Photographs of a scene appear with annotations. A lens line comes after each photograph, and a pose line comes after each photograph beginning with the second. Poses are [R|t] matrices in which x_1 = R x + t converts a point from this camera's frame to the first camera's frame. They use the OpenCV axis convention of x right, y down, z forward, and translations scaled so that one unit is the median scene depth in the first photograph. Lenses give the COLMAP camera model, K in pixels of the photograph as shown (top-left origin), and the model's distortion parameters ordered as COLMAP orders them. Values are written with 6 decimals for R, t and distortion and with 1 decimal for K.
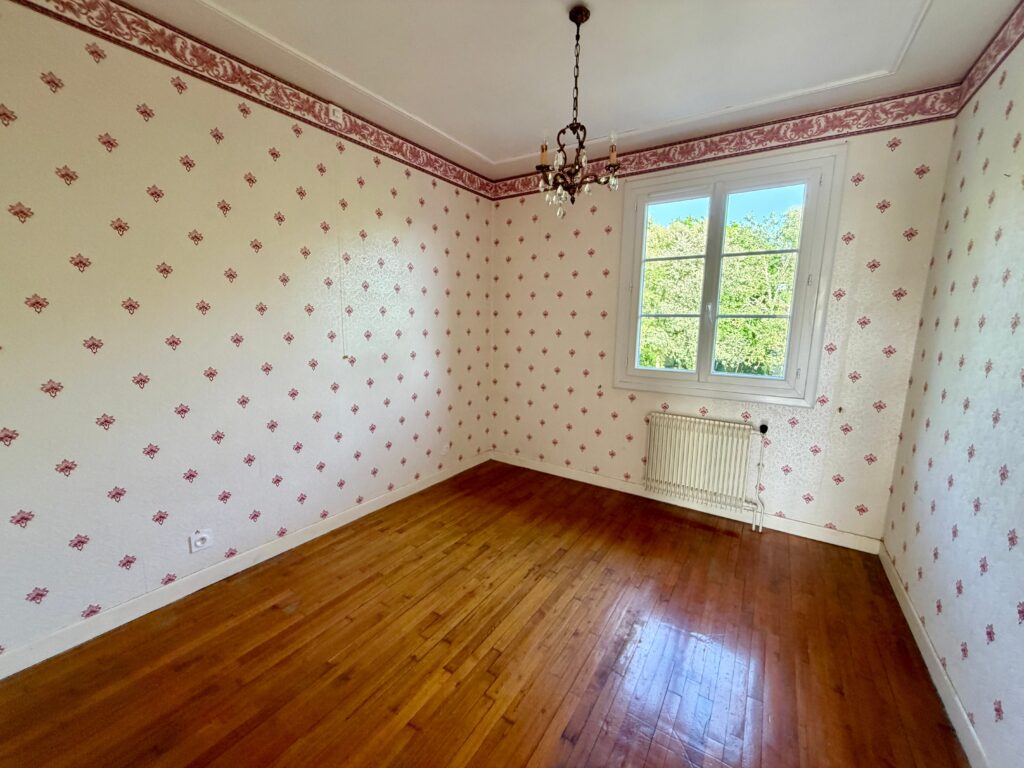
lens RADIAL K [[408.8, 0, 509.0], [0, 408.8, 385.0], [0, 0, 1]] dist [-0.003930, -0.000190]
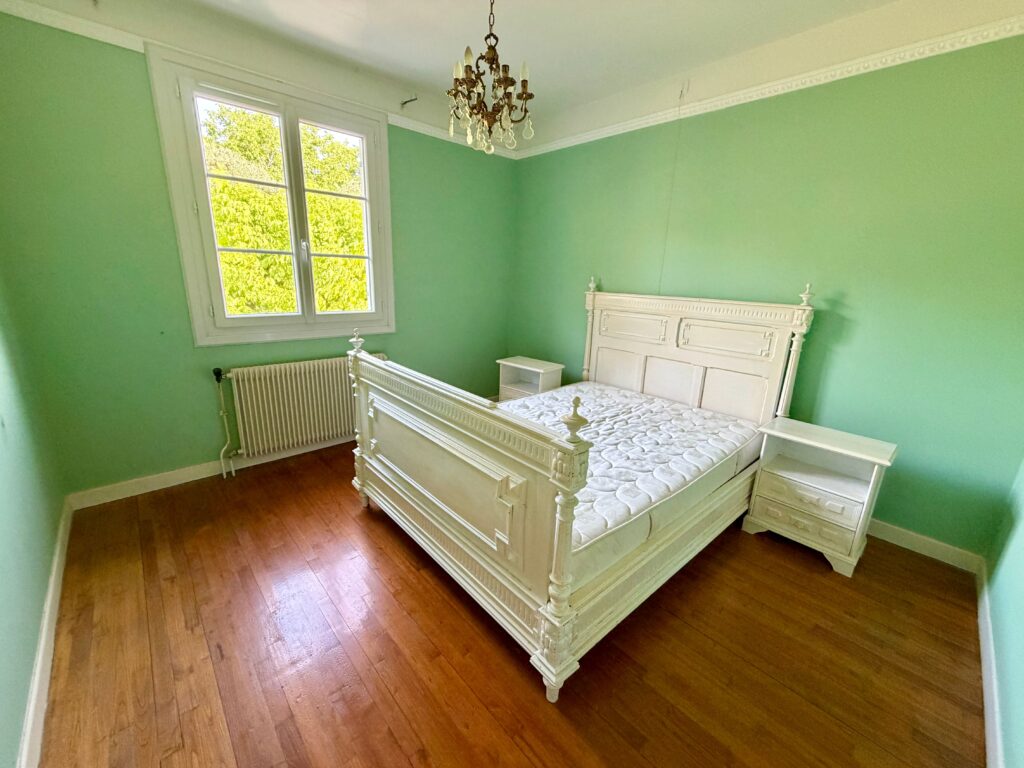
lens RADIAL K [[408.8, 0, 509.0], [0, 408.8, 385.0], [0, 0, 1]] dist [-0.003930, -0.000190]
pose [[0.264268, -0.256820, 0.929627, -0.361492], [0.119223, 0.965200, 0.232756, -0.038068], [-0.957052, 0.049323, 0.285690, 0.275350]]
